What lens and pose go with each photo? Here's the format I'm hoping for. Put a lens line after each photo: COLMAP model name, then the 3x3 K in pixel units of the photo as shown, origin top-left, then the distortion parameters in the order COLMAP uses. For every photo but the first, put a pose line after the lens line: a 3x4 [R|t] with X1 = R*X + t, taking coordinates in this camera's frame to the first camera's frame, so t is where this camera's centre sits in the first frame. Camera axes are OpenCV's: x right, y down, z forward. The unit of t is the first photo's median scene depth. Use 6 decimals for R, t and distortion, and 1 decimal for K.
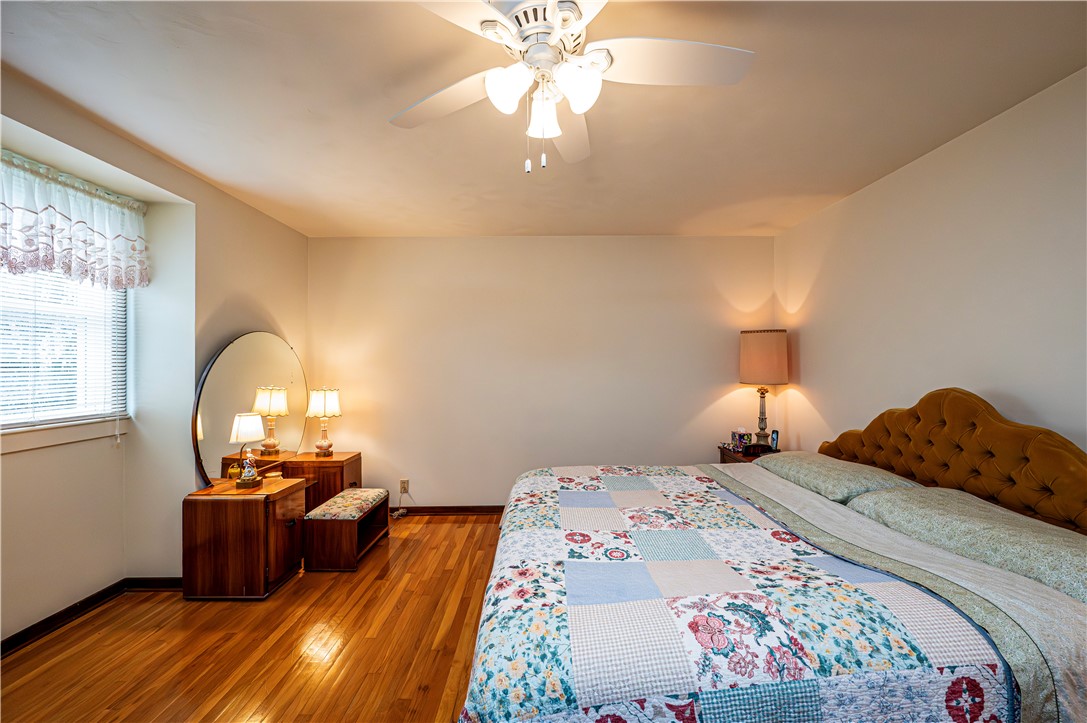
lens RADIAL K [[442.9, 0, 538.6], [0, 442.9, 362.6], [0, 0, 1]] dist [-0.001785, 0.000216]
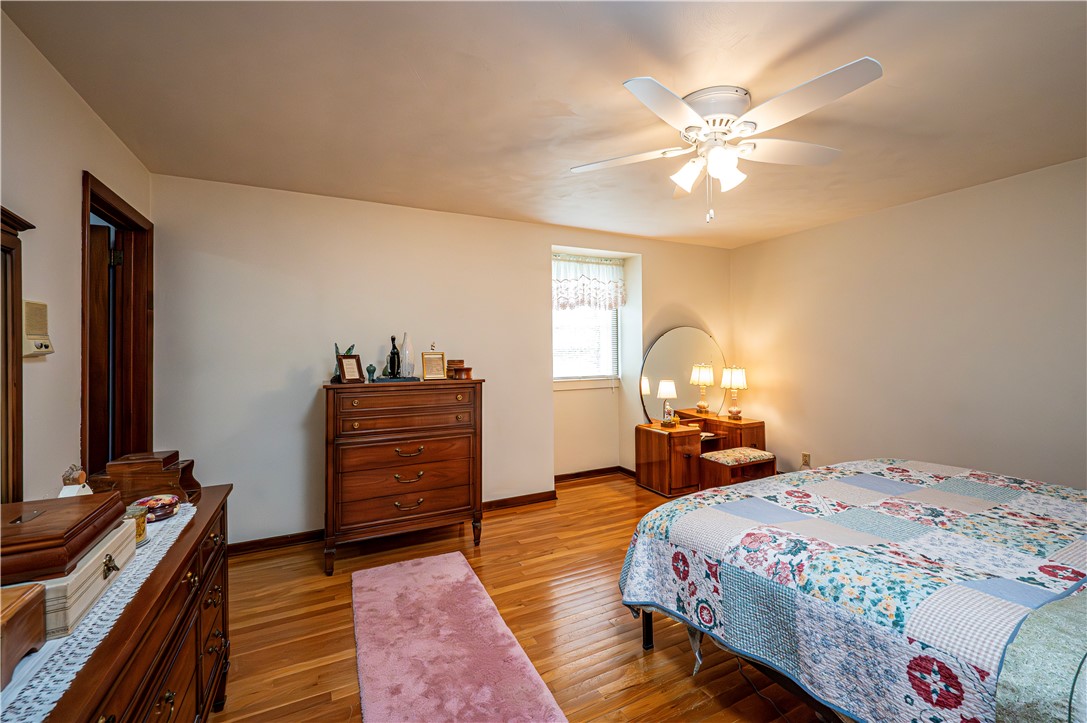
lens RADIAL K [[442.9, 0, 531.0], [0, 442.9, 341.3], [0, 0, 1]] dist [-0.001785, 0.000216]
pose [[0.422221, -0.021402, -0.906240, 0.882451], [0.016099, 0.999741, -0.016110, -0.009745], [0.906350, -0.007787, 0.422456, -0.154989]]
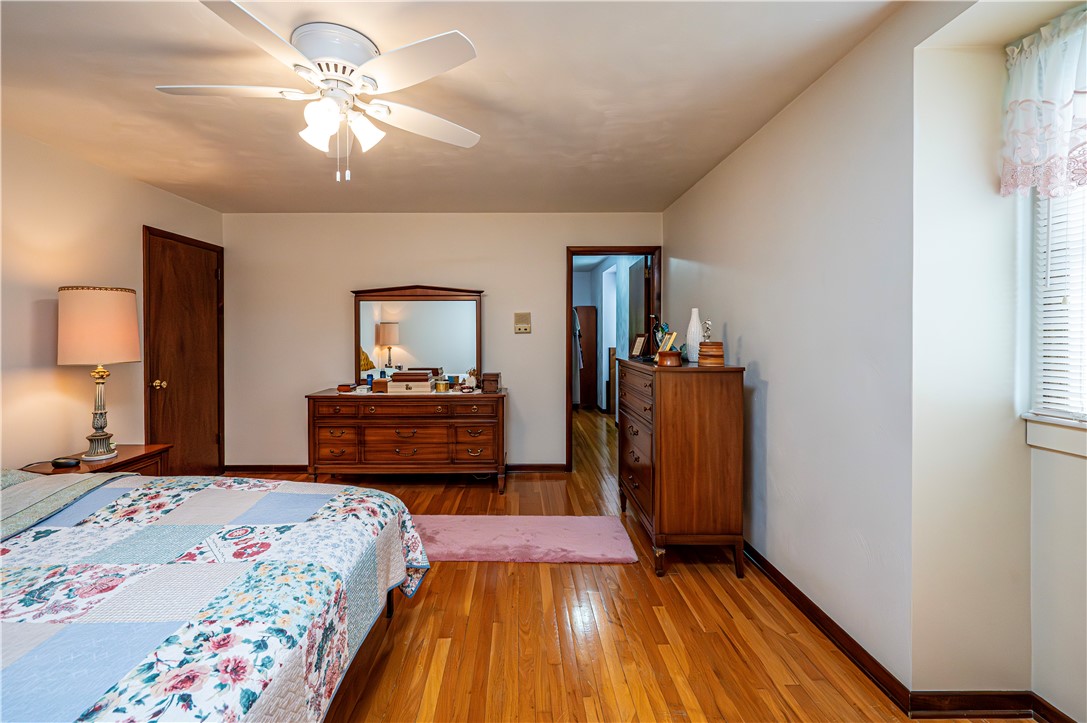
lens RADIAL K [[442.9, 0, 519.9], [0, 442.9, 338.4], [0, 0, 1]] dist [-0.001785, 0.000216]
pose [[-0.999863, 0.005620, -0.015576, -0.392334], [0.005510, 0.999960, 0.007087, 0.005757], [0.015615, 0.007000, -0.999854, 1.828081]]
